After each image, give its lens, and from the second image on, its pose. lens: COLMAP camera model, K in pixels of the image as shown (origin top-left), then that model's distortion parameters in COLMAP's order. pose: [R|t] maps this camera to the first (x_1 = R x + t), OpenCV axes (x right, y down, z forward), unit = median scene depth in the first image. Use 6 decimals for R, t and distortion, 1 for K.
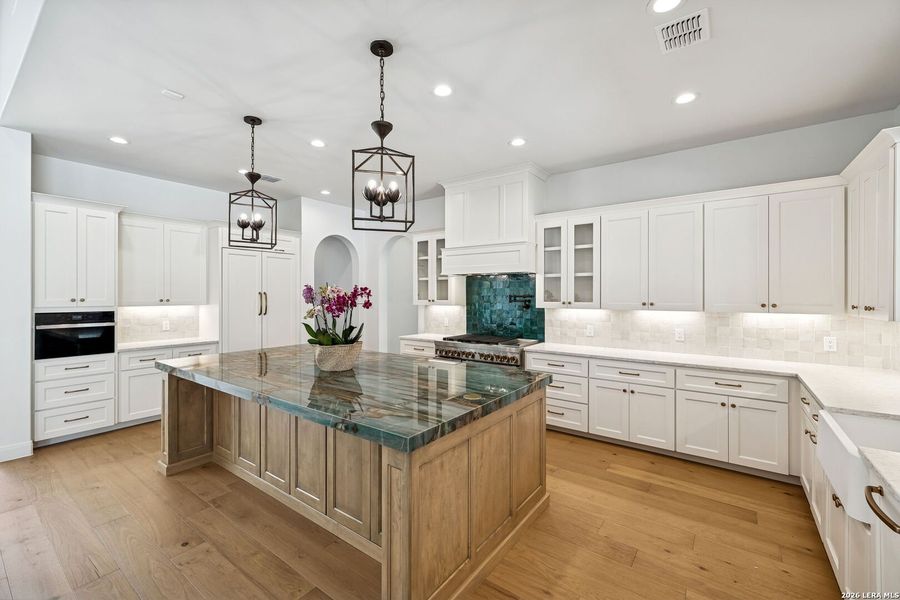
lens RADIAL K [[380.7, 0, 443.5], [0, 380.7, 293.2], [0, 0, 1]] dist [0.001340, 0.000684]
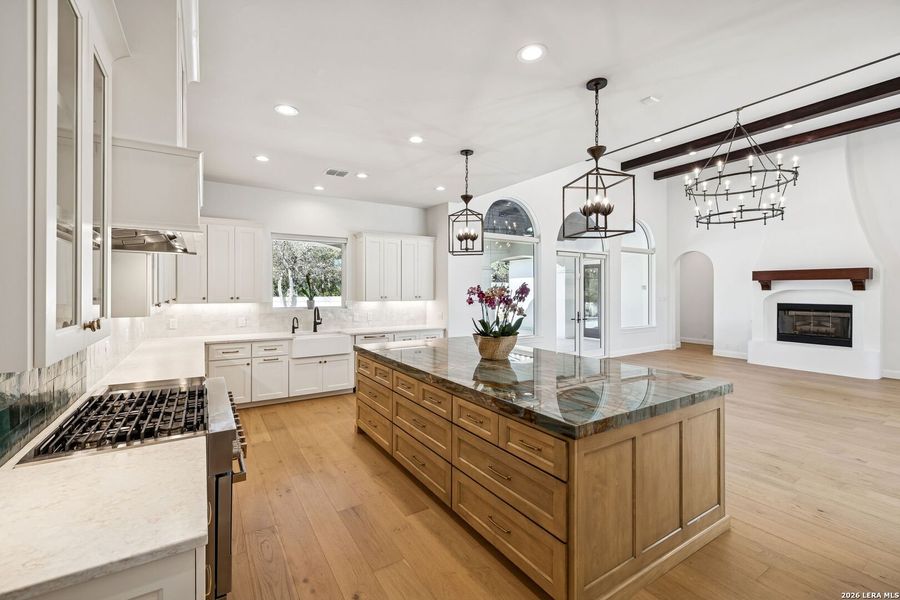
lens RADIAL K [[382.6, 0, 438.4], [0, 382.6, 286.9], [0, 0, 1]] dist [-0.000551, -0.000174]
pose [[-0.928929, 0.001660, 0.370253, -0.416321], [-0.001999, 0.999953, -0.009500, -0.000993], [-0.370252, -0.009565, -0.928882, 1.617659]]
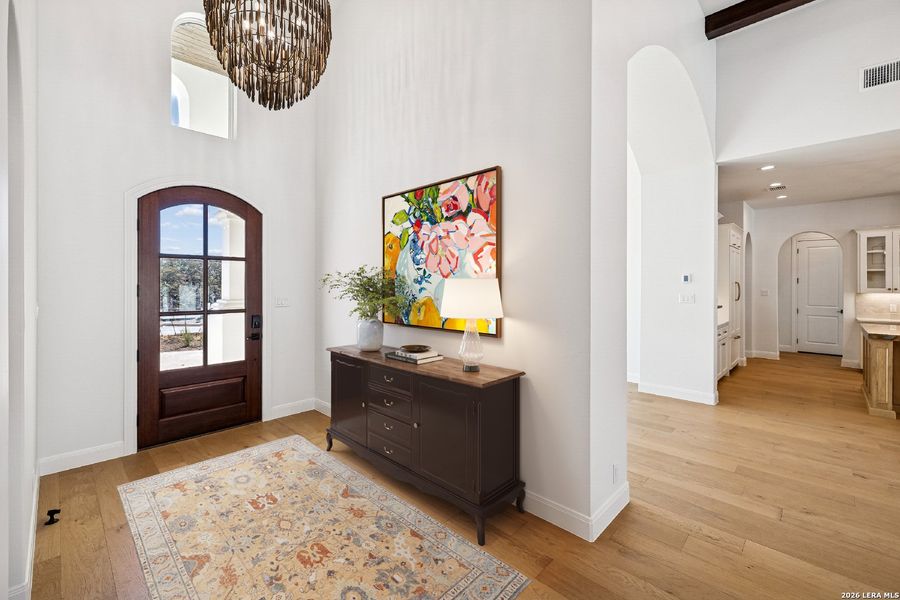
lens RADIAL K [[382.6, 0, 438.4], [0, 382.6, 286.9], [0, 0, 1]] dist [-0.000551, -0.000174]
pose [[0.989882, 0.000009, -0.141892, -1.726758], [0.001350, 0.999954, 0.009480, 0.001104], [0.141886, -0.009575, 0.989837, -0.444346]]
